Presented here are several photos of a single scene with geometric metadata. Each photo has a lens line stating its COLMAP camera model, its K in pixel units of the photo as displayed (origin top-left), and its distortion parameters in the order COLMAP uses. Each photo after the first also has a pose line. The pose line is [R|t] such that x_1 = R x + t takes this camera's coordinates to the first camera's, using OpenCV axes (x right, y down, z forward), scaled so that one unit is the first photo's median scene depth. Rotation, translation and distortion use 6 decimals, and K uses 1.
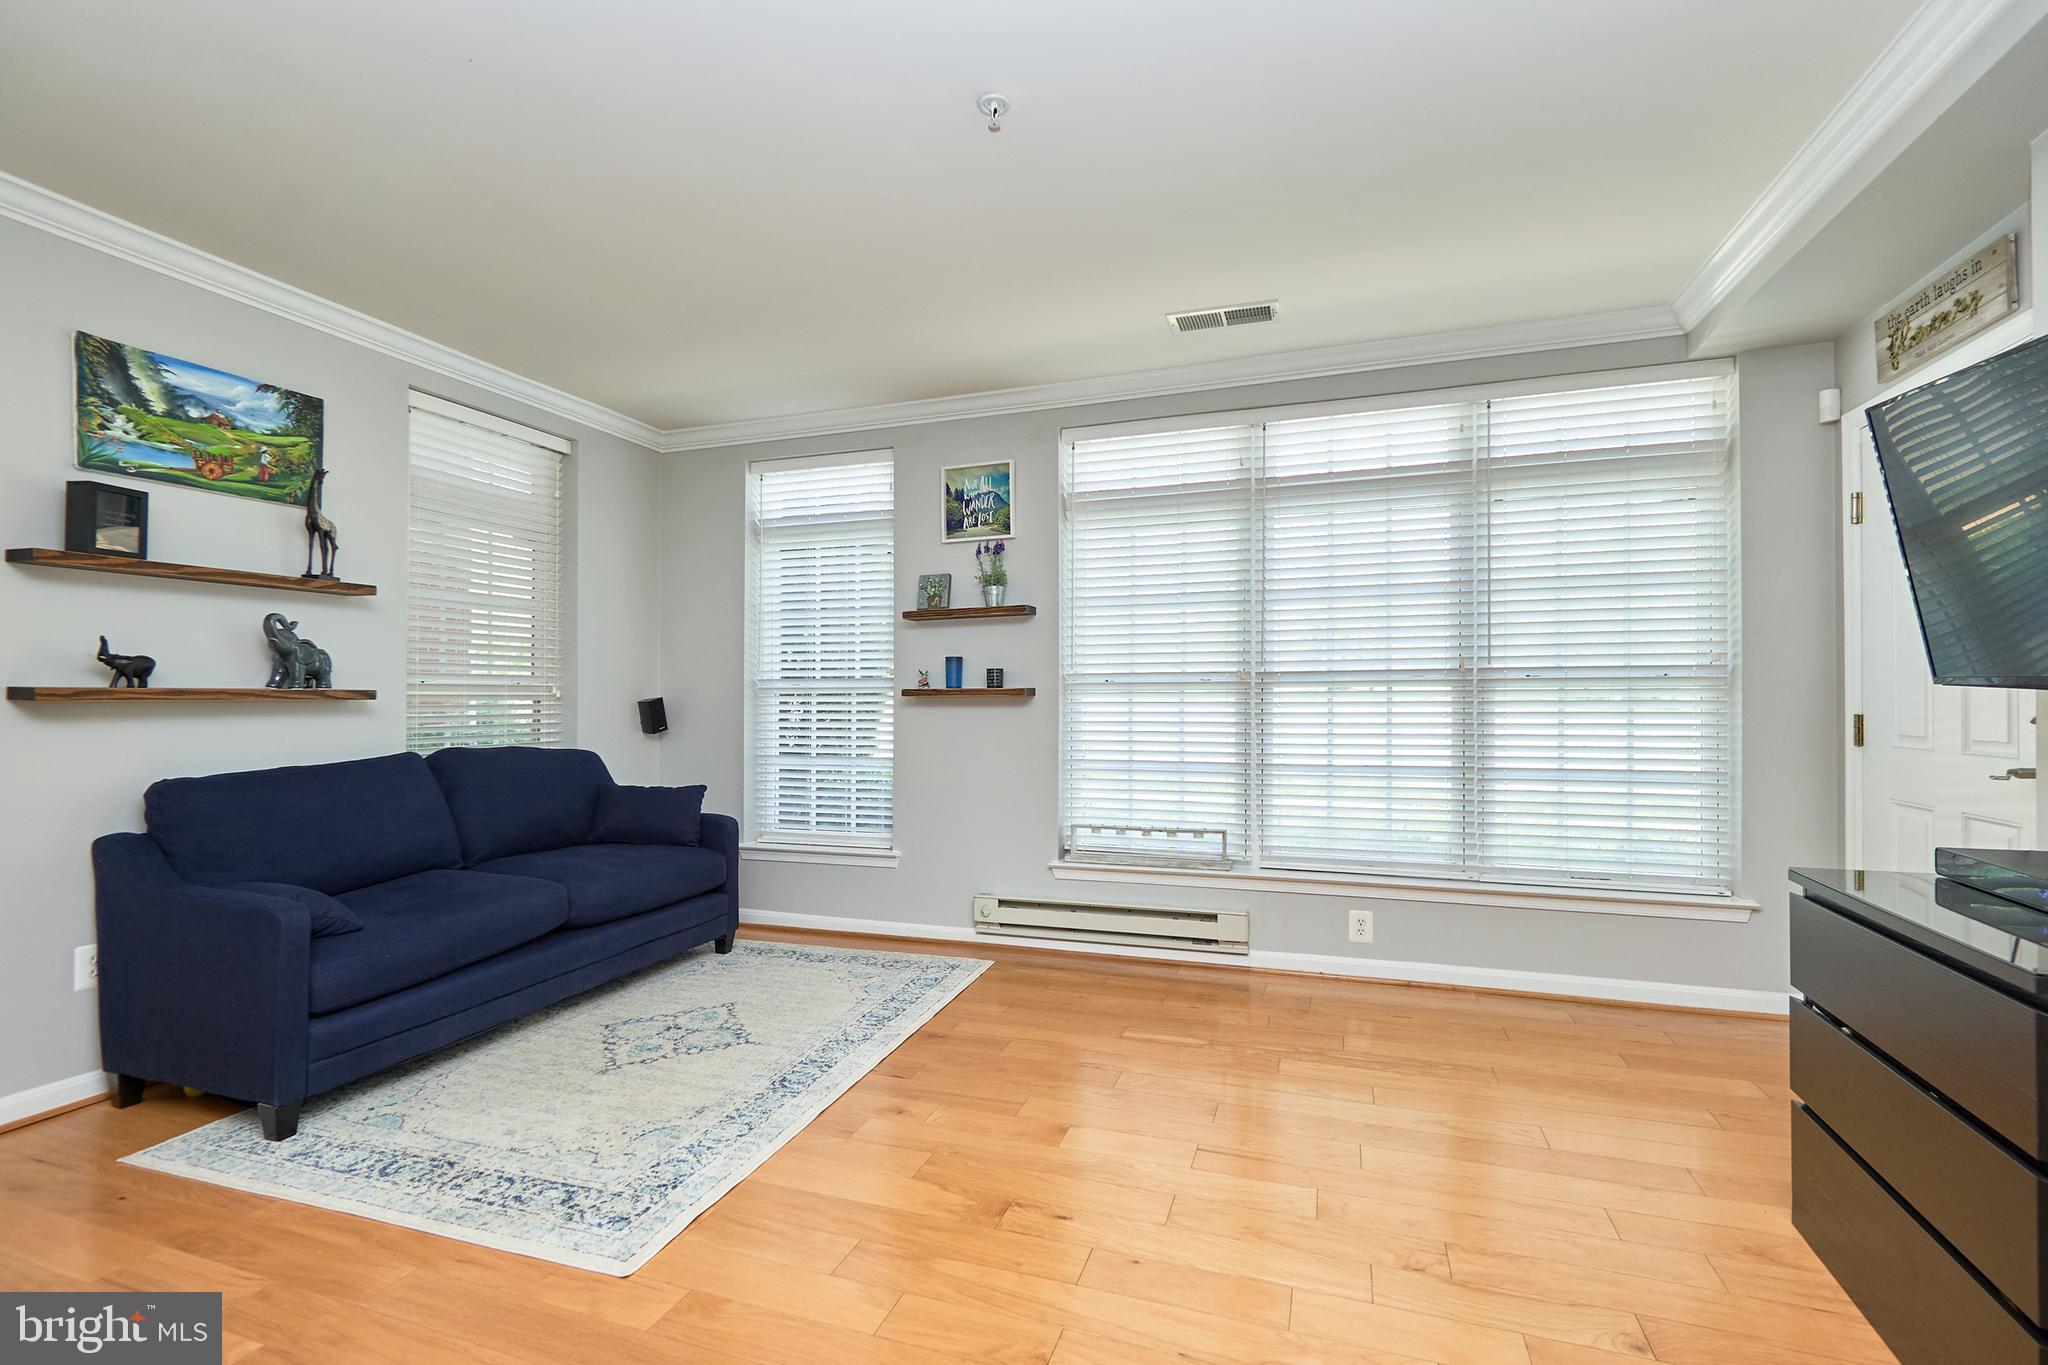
lens RADIAL K [[908.4, 0, 1021.6], [0, 908.4, 693.7], [0, 0, 1]] dist [0.001747, -0.003495]
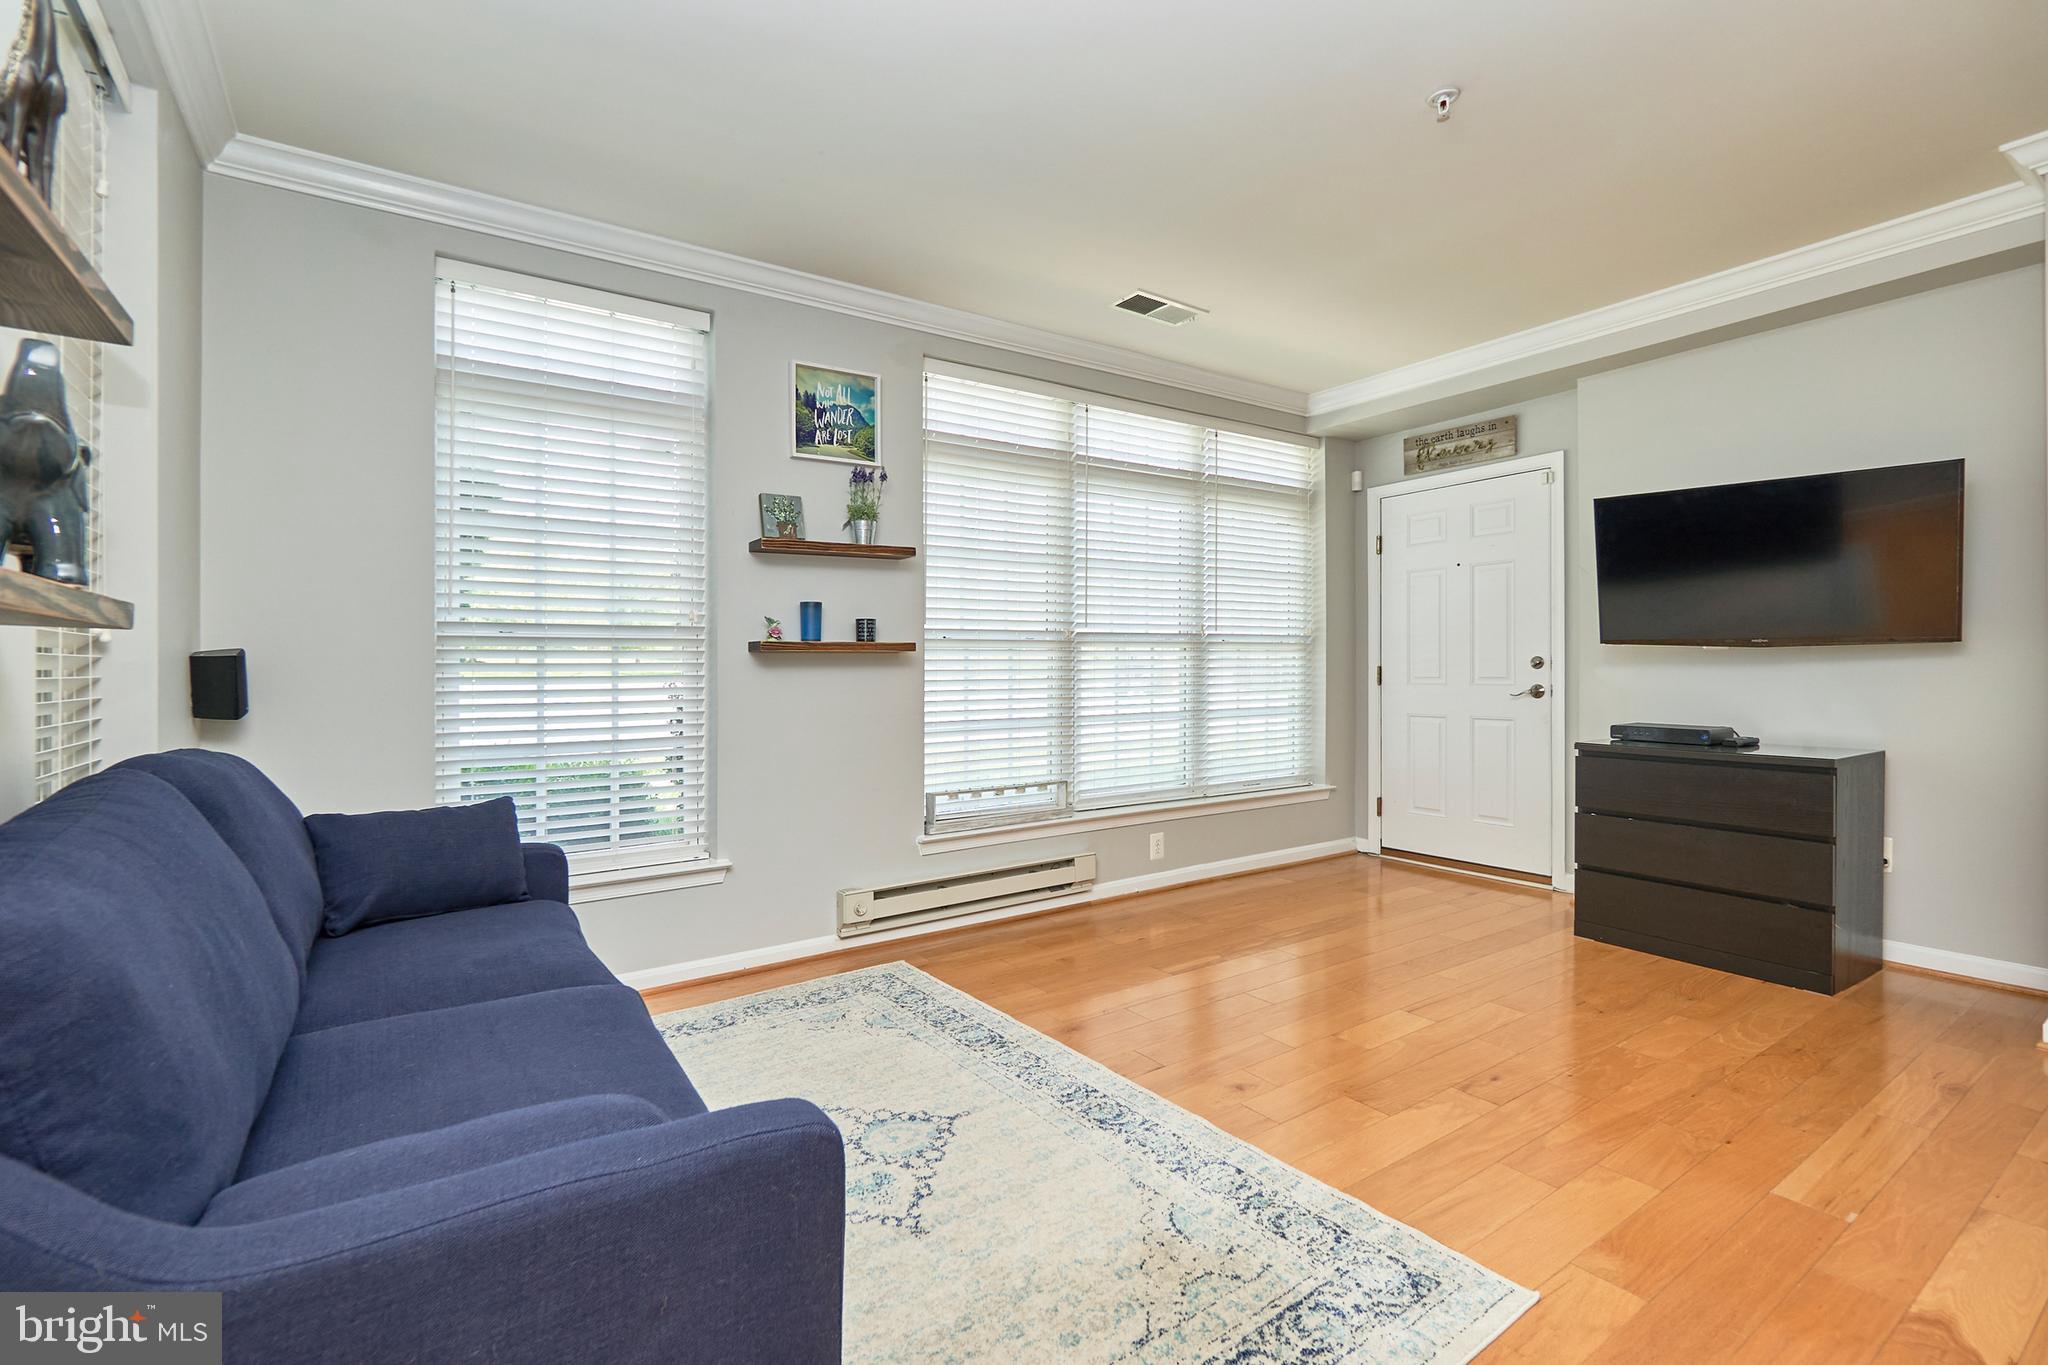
lens RADIAL K [[908.4, 0, 1016.1], [0, 908.4, 672.7], [0, 0, 1]] dist [0.001747, -0.003495]
pose [[0.596888, -0.004519, 0.802312, -0.669546], [0.002962, 0.999990, 0.003429, 0.021511], [-0.802319, 0.000329, 0.596895, 0.415931]]
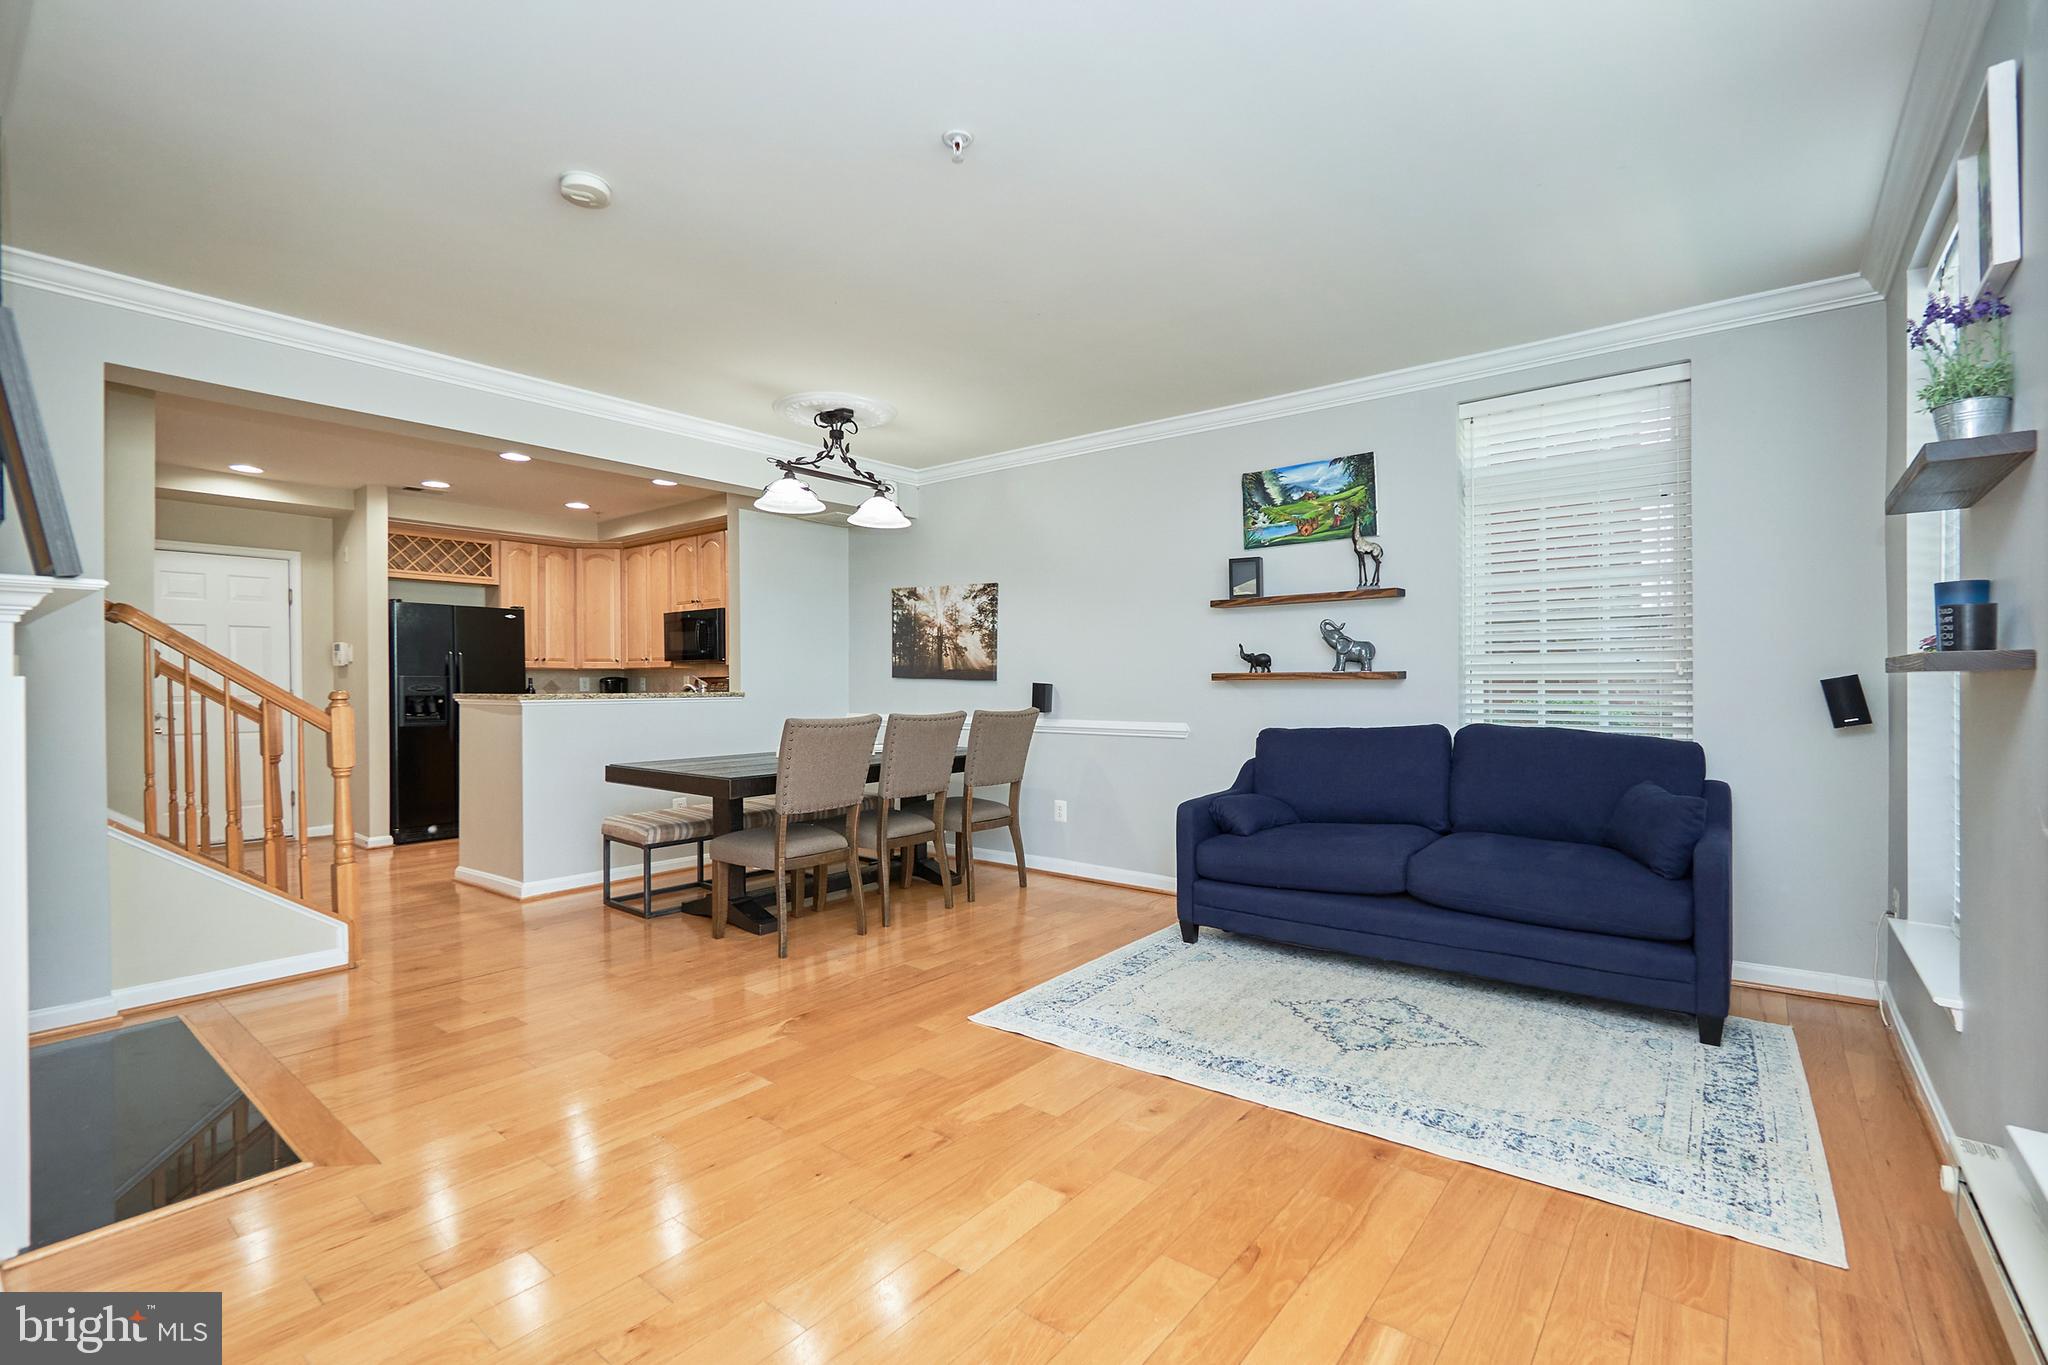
lens RADIAL K [[908.4, 0, 1017.1], [0, 908.4, 690.7], [0, 0, 1]] dist [0.001747, -0.003495]
pose [[-0.332311, 0.013253, -0.943077, 0.536235], [0.009979, 0.999895, 0.010535, 0.002958], [0.943117, -0.005910, -0.332408, 0.782241]]
